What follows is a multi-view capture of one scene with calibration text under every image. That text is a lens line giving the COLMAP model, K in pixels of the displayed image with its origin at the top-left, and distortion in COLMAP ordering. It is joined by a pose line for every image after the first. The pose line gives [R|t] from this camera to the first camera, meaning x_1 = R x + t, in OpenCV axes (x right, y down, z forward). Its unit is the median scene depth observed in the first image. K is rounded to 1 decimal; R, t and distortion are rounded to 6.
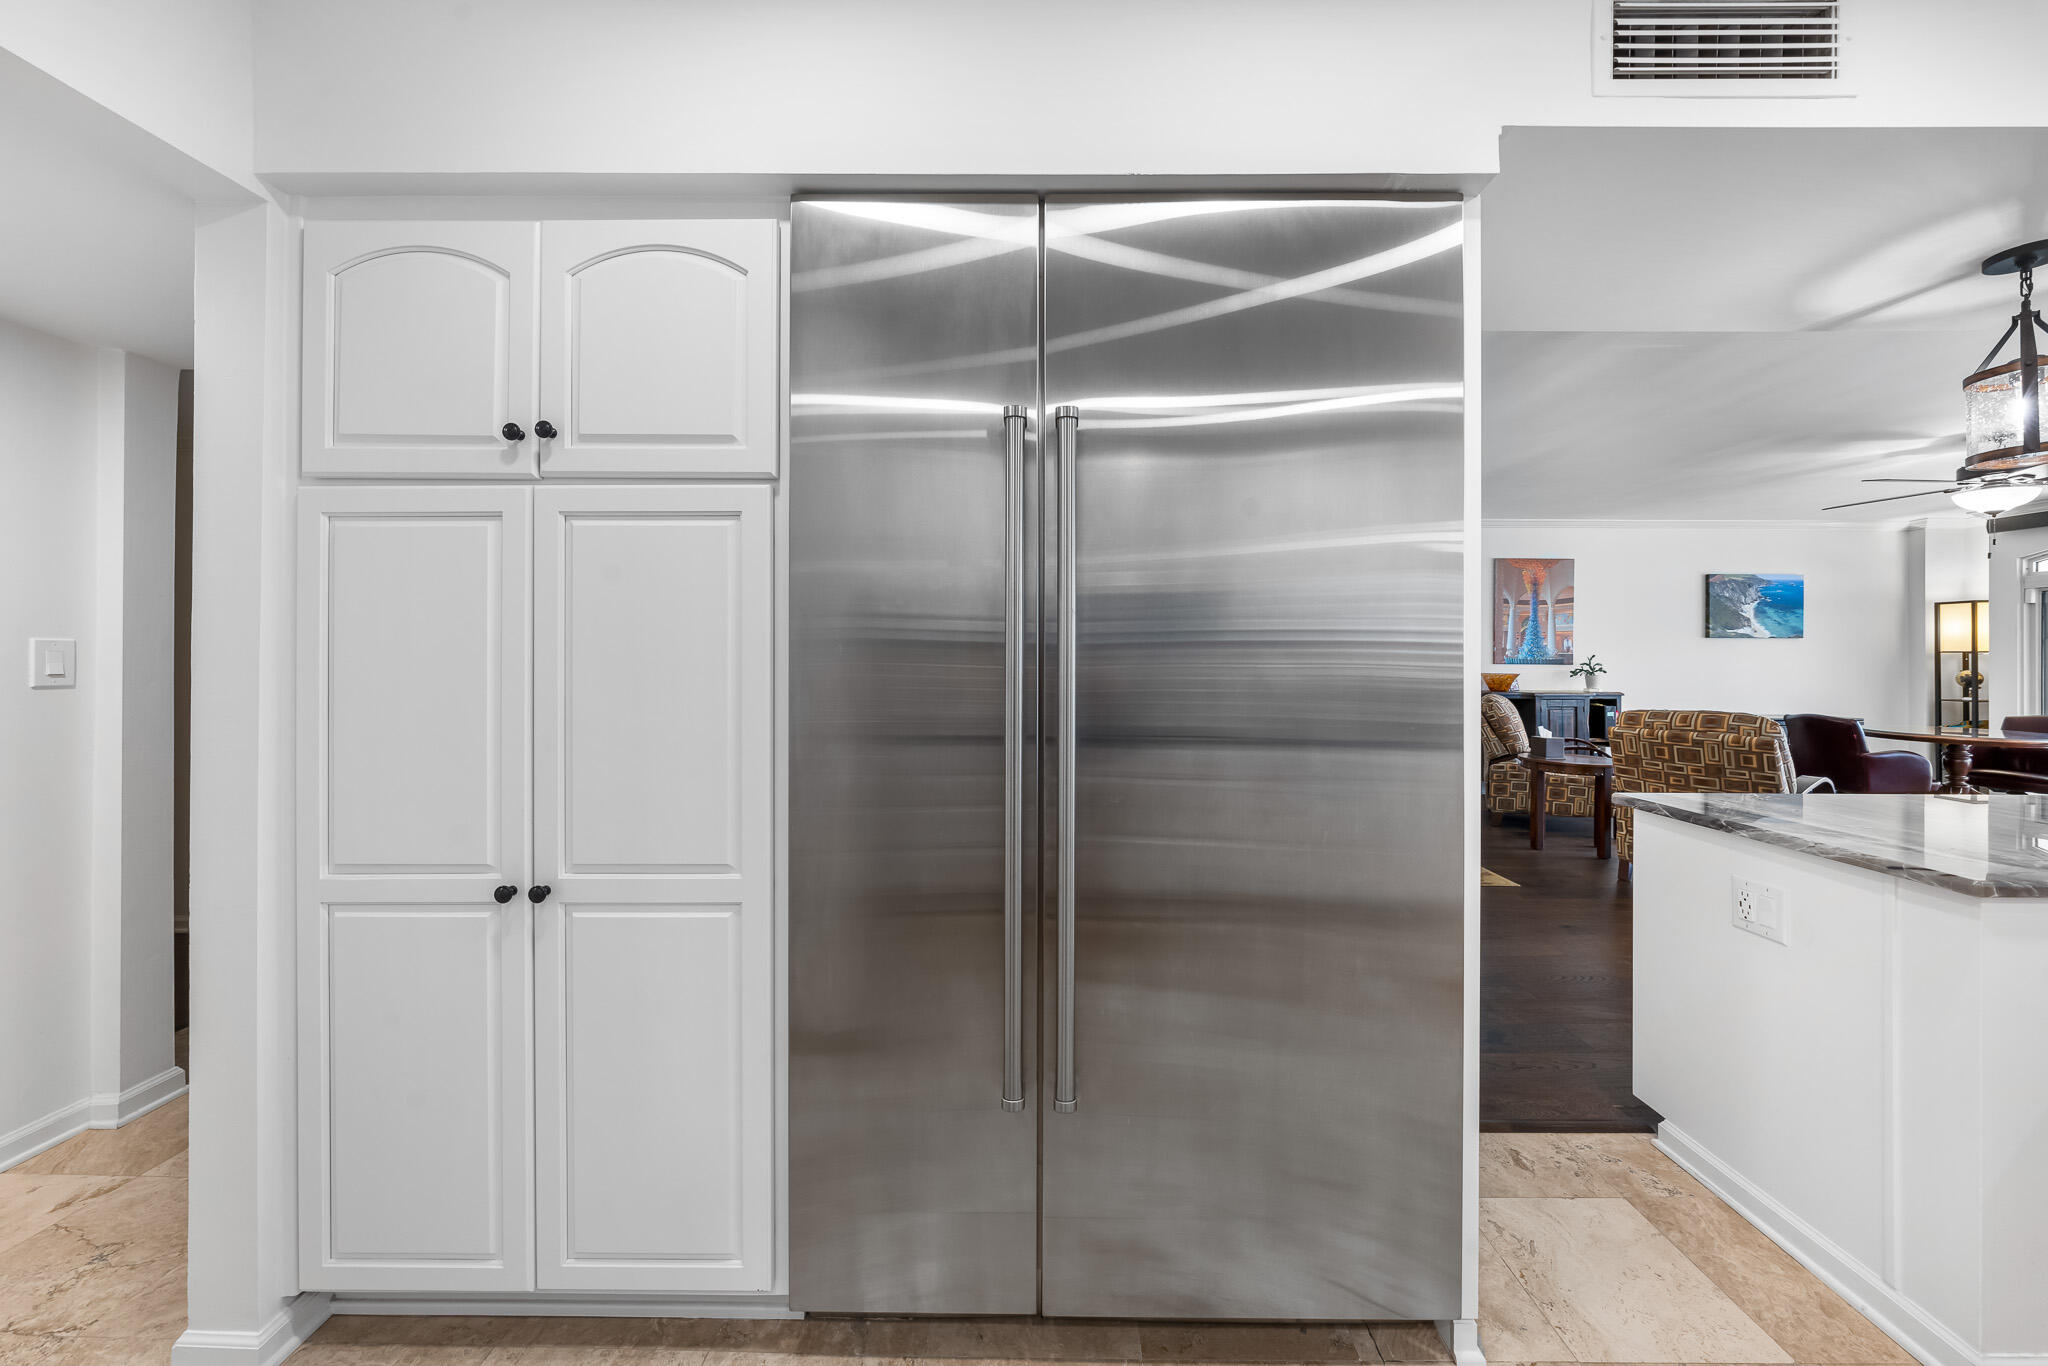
lens RADIAL K [[718.8, 0, 1050.3], [0, 718.8, 657.8], [0, 0, 1]] dist [-0.002747, 0.000055]
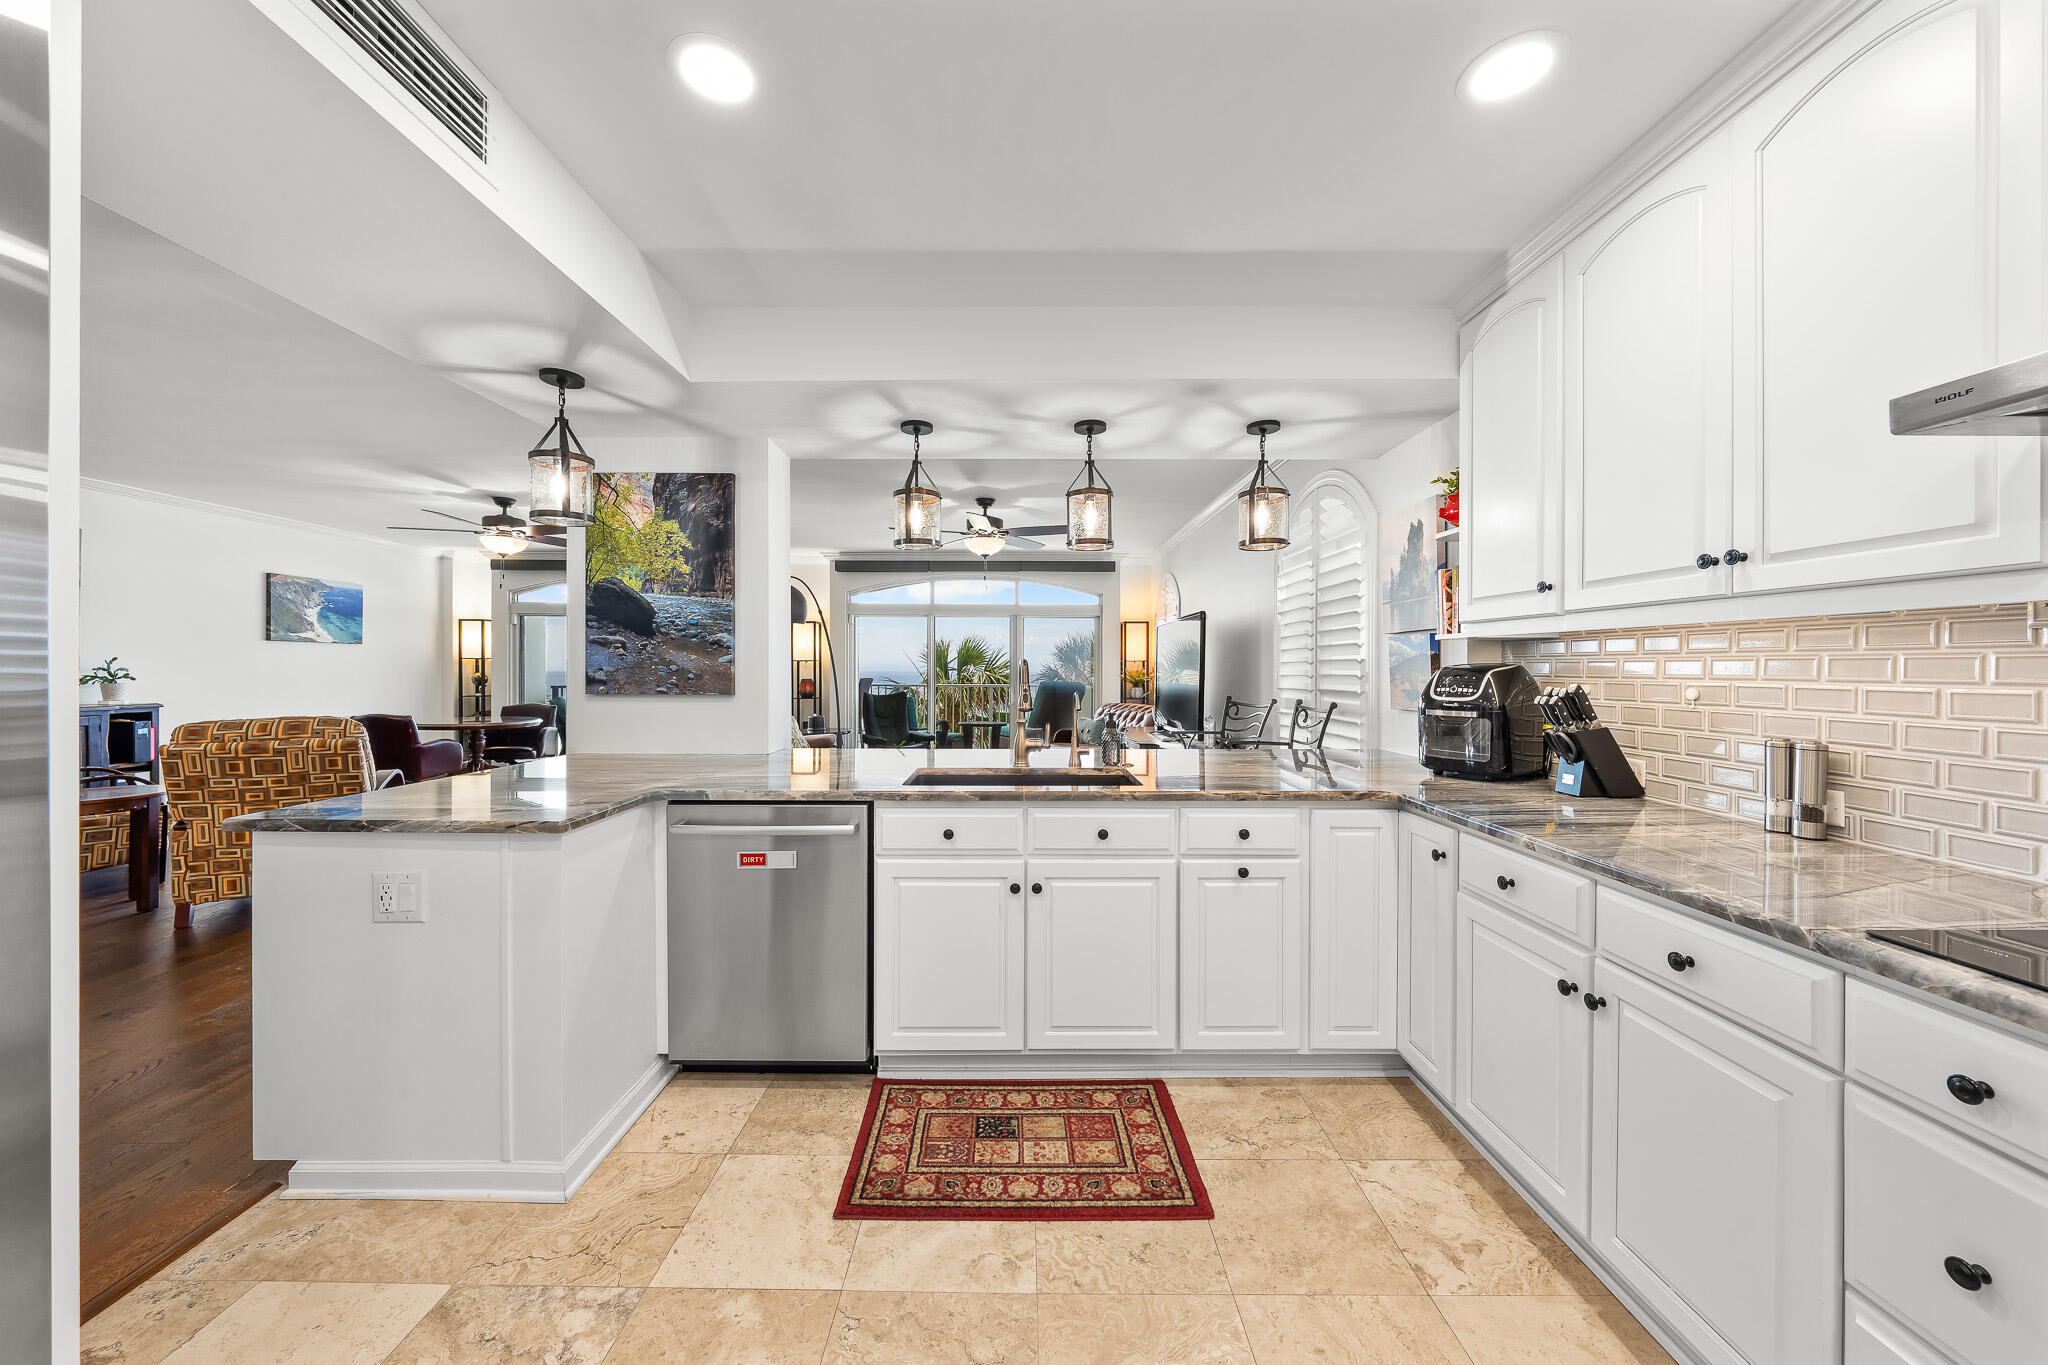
lens RADIAL K [[713.7, 0, 1016.9], [0, 713.7, 670.6], [0, 0, 1]] dist [-0.003707, 0.000067]
pose [[-0.001667, -0.005316, 0.999984, -0.053099], [-0.004918, 0.999974, 0.005308, 0.006963], [-0.999987, -0.004909, -0.001693, 0.090842]]
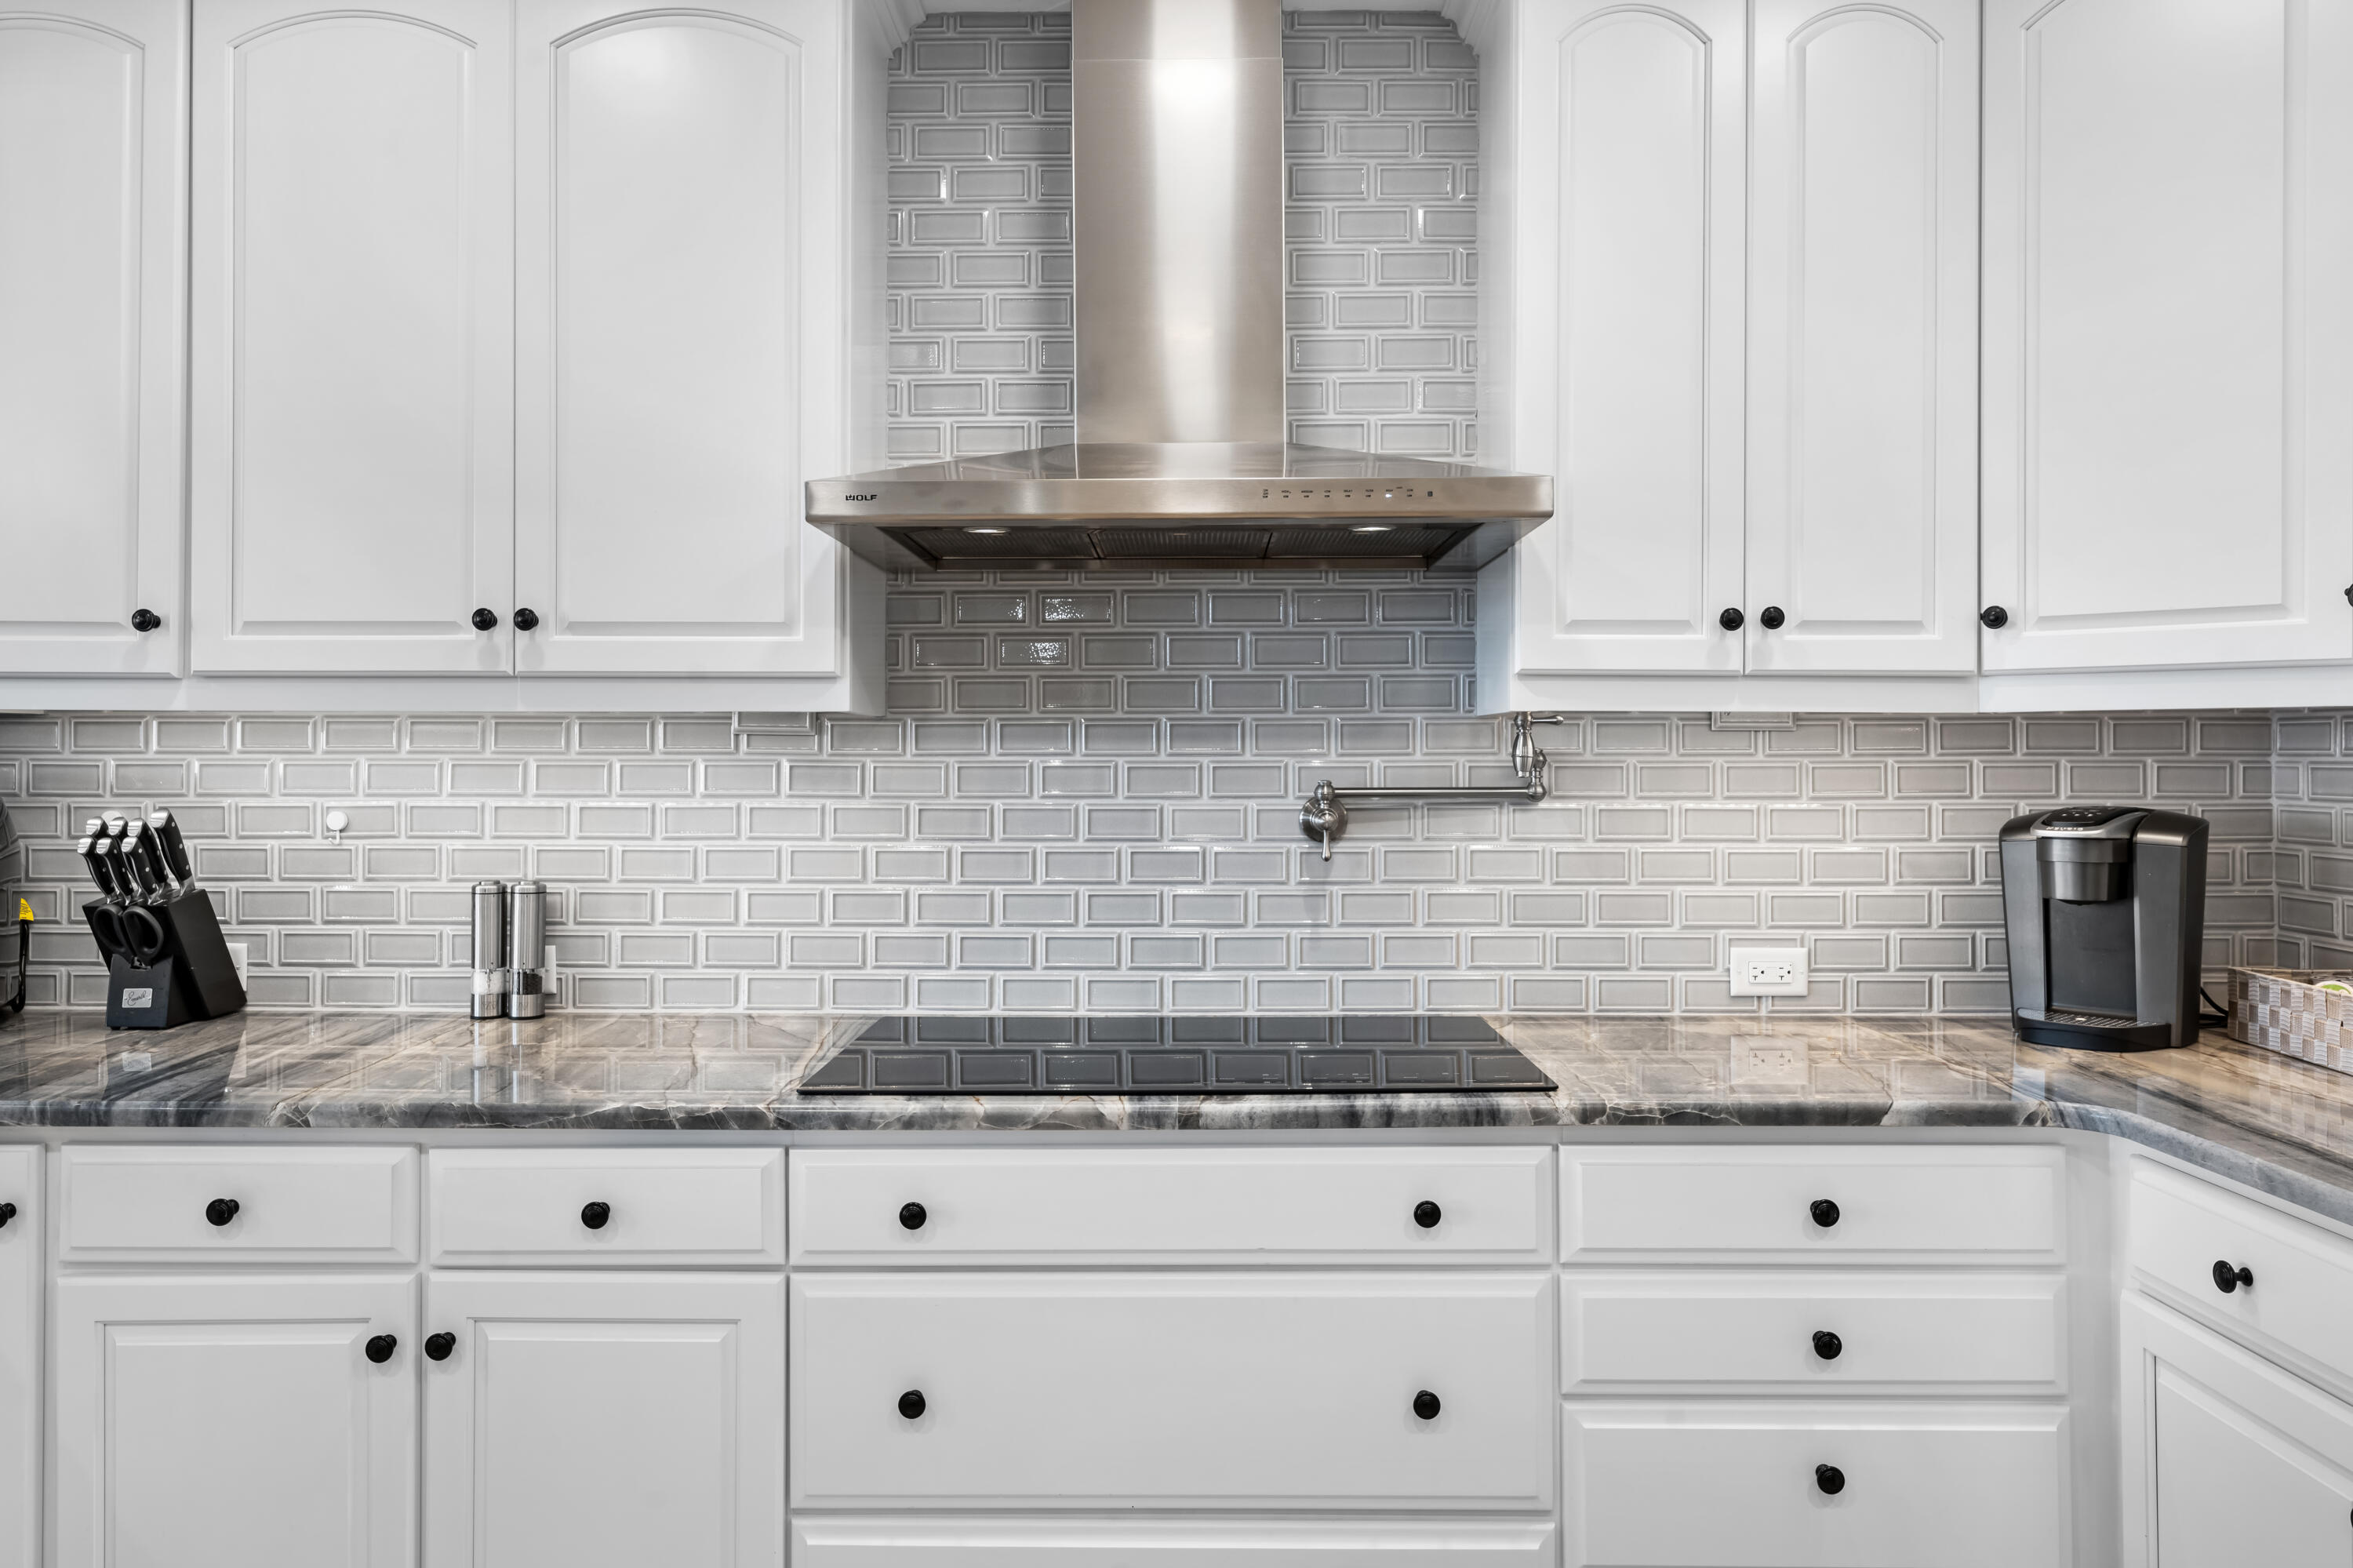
lens RADIAL K [[1589.4, 0, 1174.1], [0, 1589.4, 746.0], [0, 0, 1]] dist [0.001984, 0.001544]
pose [[-0.999959, -0.001897, 0.008827, 0.245918], [-0.001970, 0.999964, -0.008280, -0.014650], [-0.008811, -0.008297, -0.999927, 0.513350]]
